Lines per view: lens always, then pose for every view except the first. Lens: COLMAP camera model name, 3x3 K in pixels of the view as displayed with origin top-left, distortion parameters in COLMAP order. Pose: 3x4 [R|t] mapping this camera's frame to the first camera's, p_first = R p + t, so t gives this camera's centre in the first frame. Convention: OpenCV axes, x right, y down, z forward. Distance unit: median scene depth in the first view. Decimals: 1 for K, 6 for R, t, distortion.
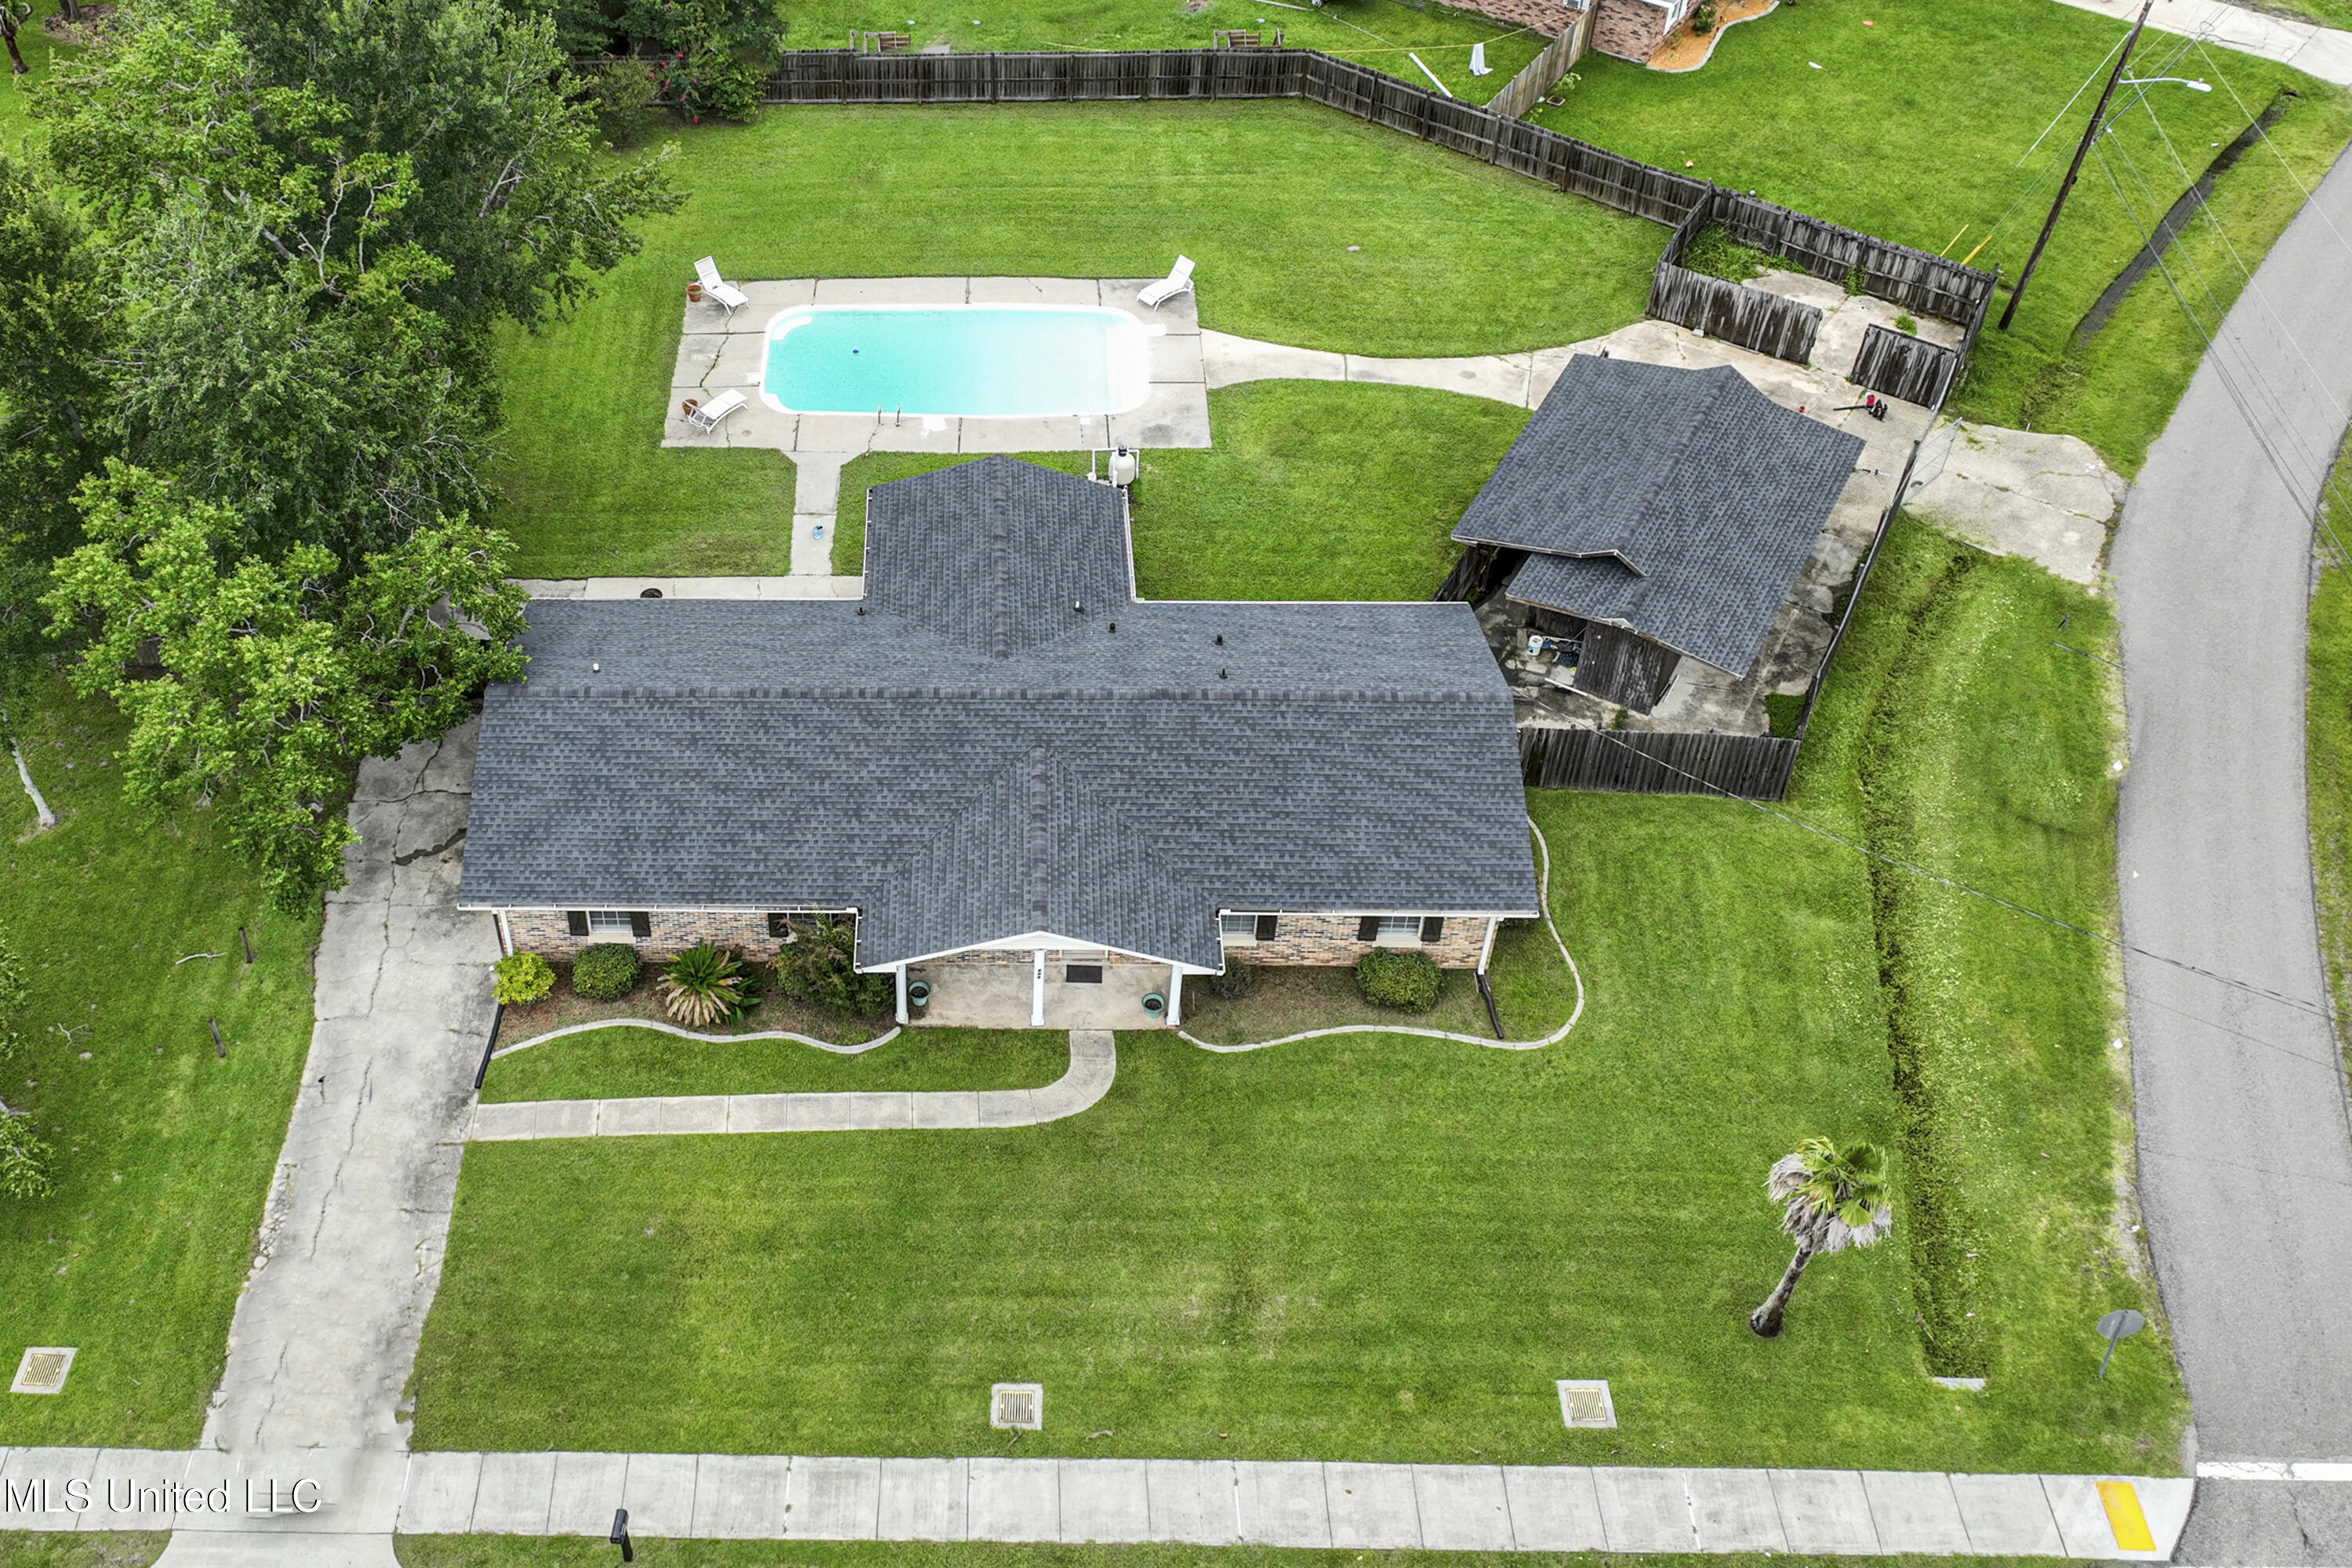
lens RADIAL K [[2302.5, 0, 975.0], [0, 2302.5, 628.2], [0, 0, 1]] dist [0.006923, 0.000000]
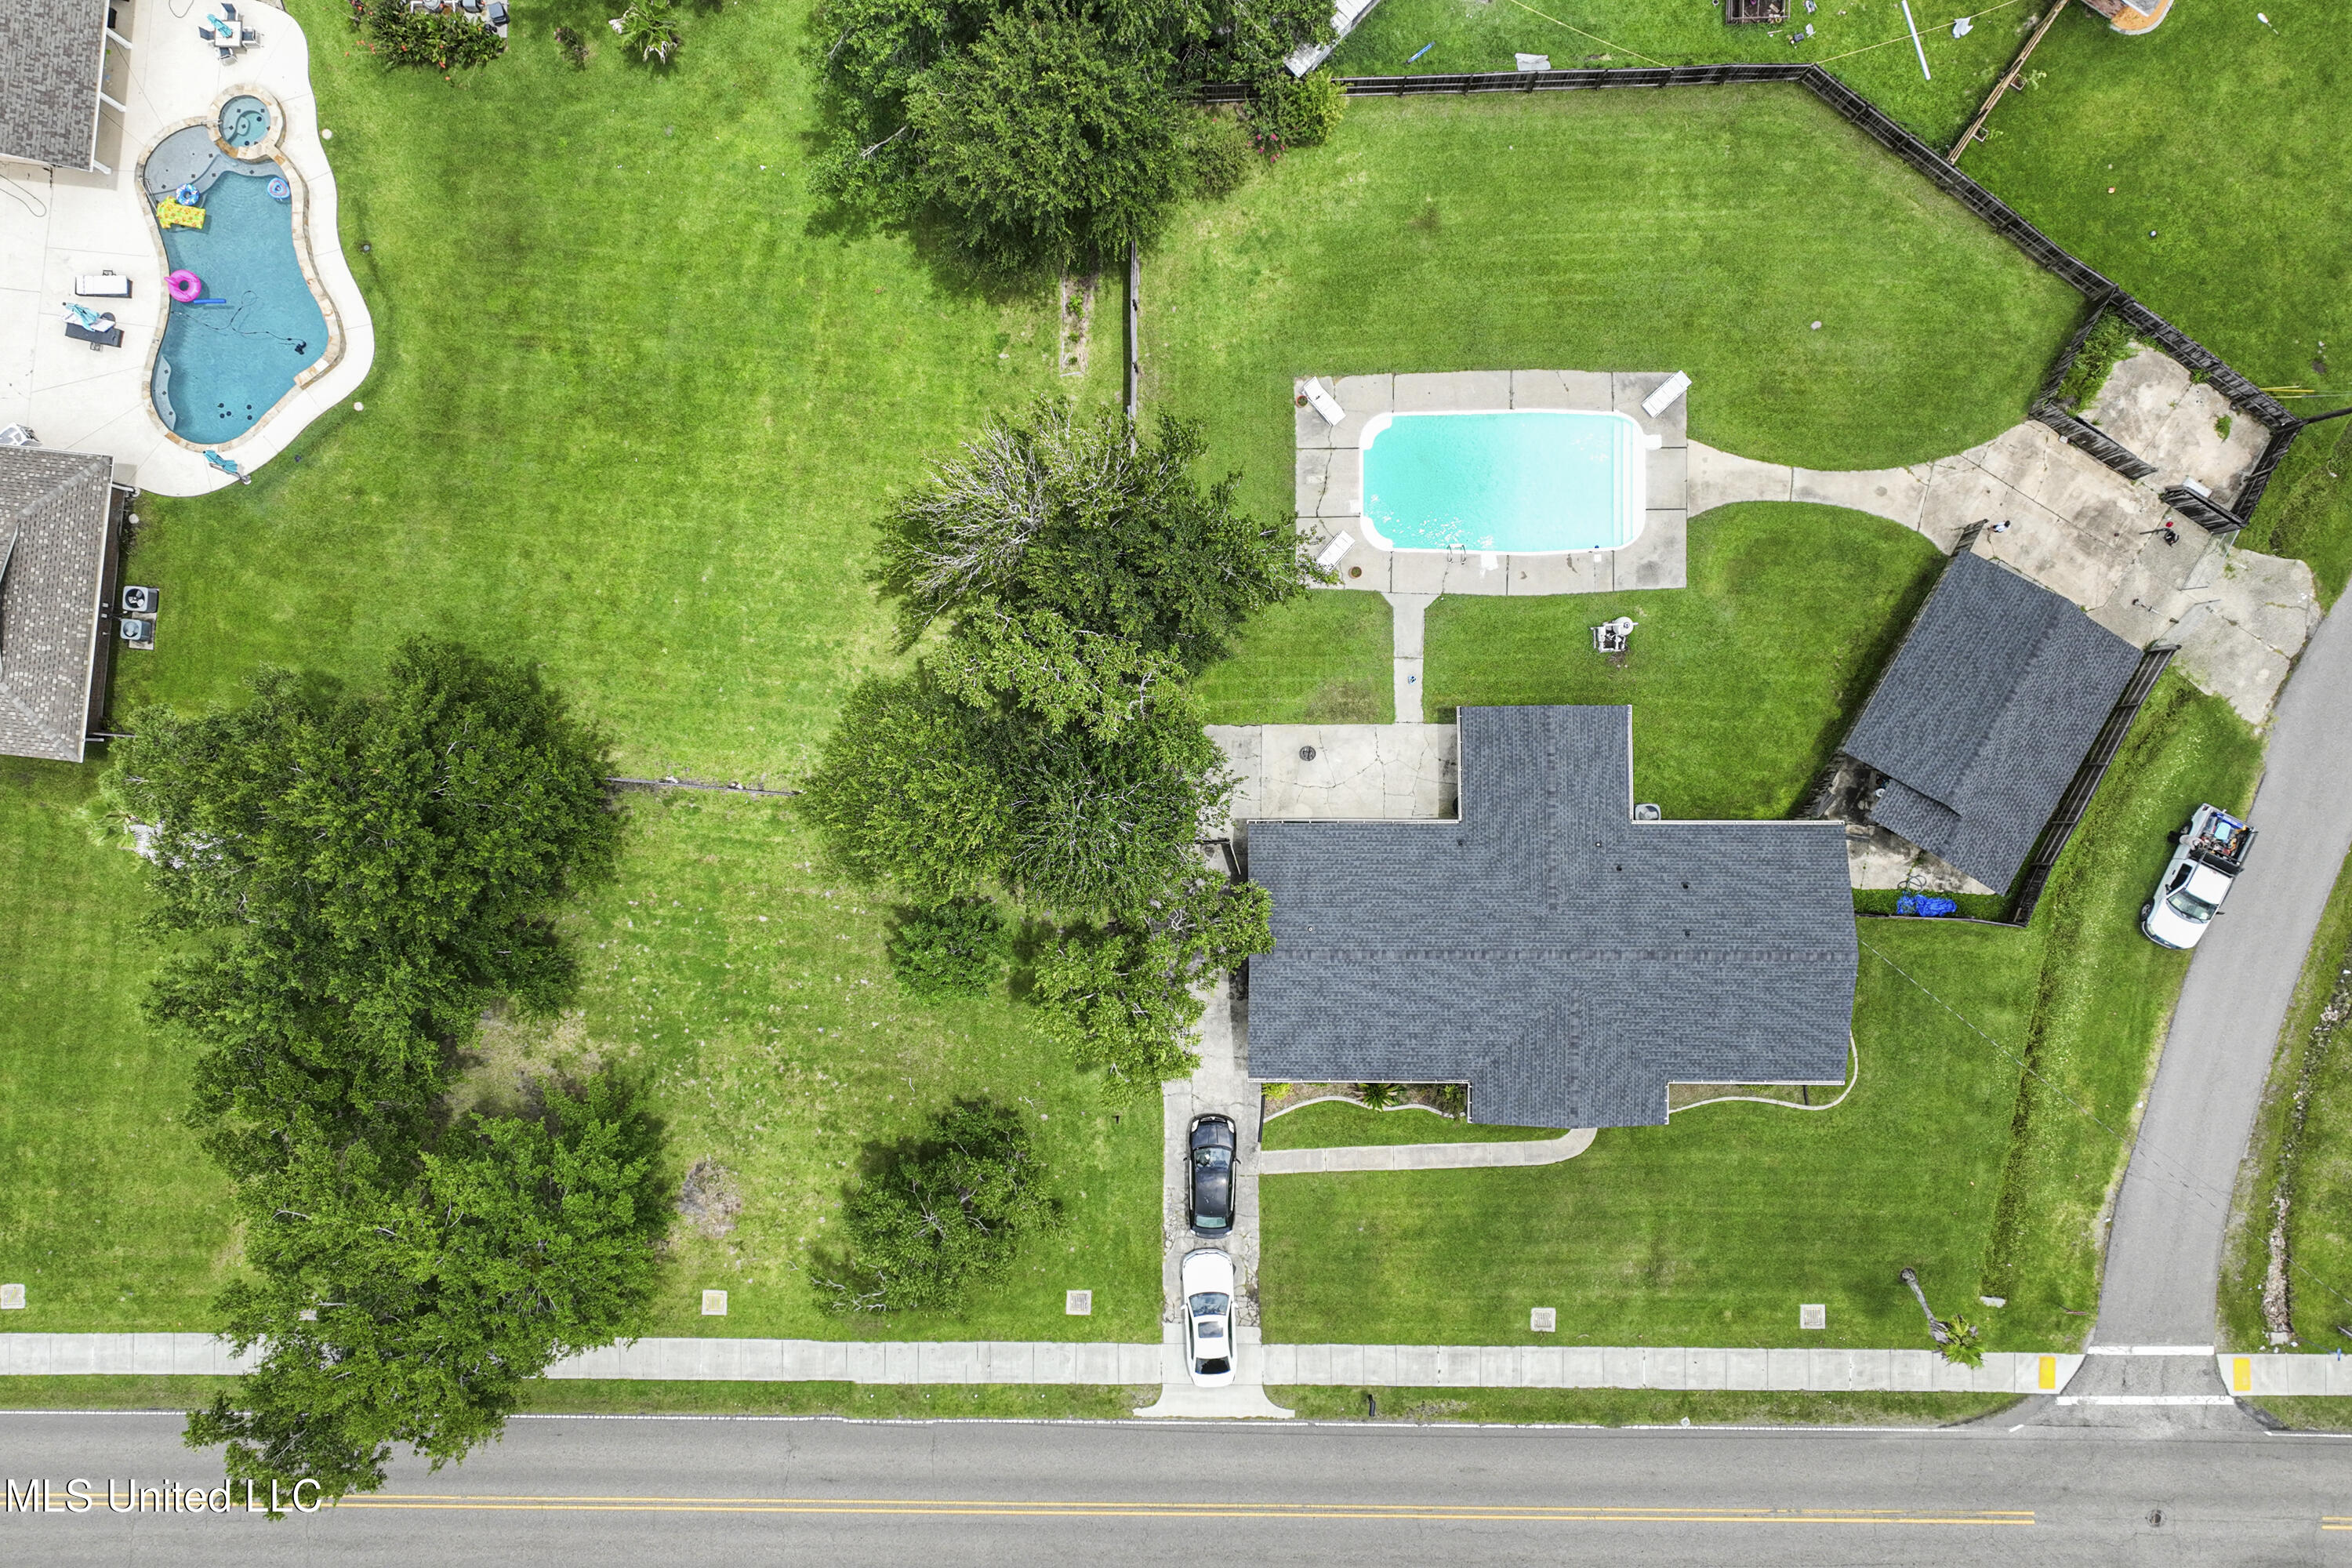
lens RADIAL K [[1950.8, 0, 1181.8], [0, 1950.8, 784.4], [0, 0, 1]] dist [0.003966, 0.003081]
pose [[0.999951, -0.008255, -0.005519, -0.258244], [0.009630, 0.670538, 0.741813, -1.141062], [-0.002423, -0.741829, 0.670585, 0.138276]]
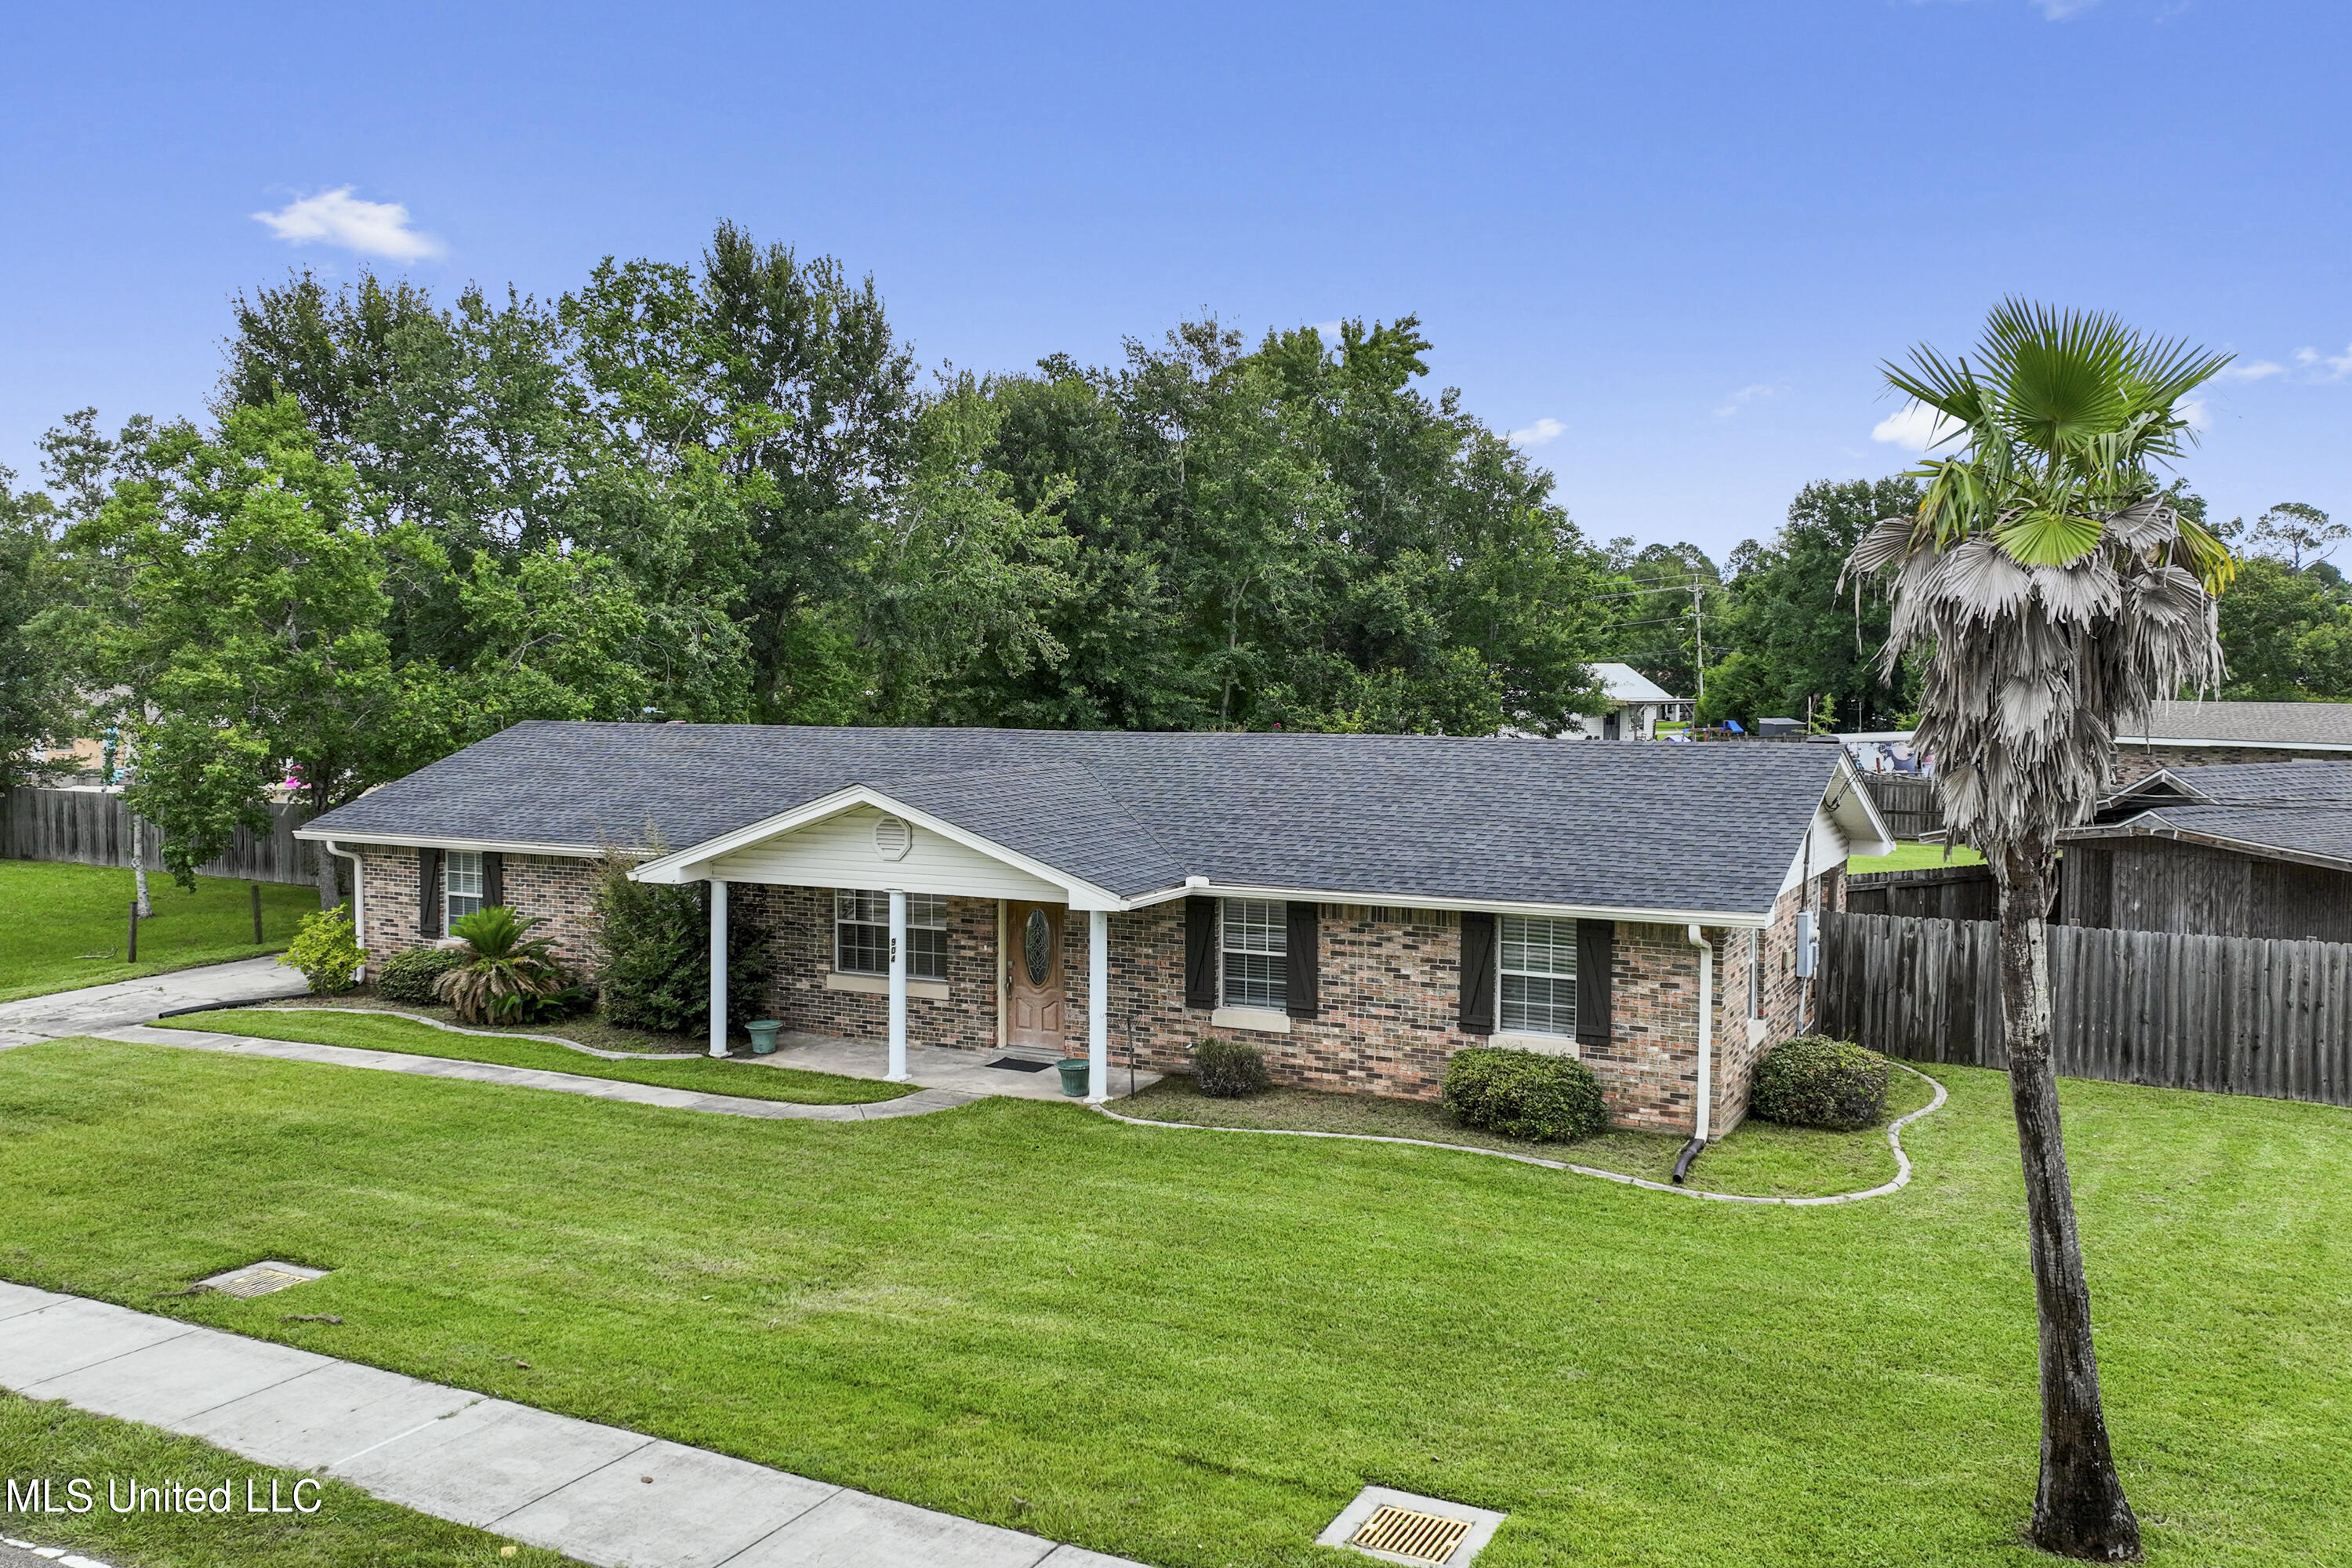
lens RADIAL K [[1950.8, 0, 1142.0], [0, 1950.8, 802.9], [0, 0, 1]] dist [0.003966, 0.003081]
pose [[0.885896, 0.035602, -0.462515, 0.308256], [-0.309687, 0.787719, -0.532535, 0.358097], [0.345373, 0.615005, 0.708863, 0.617547]]
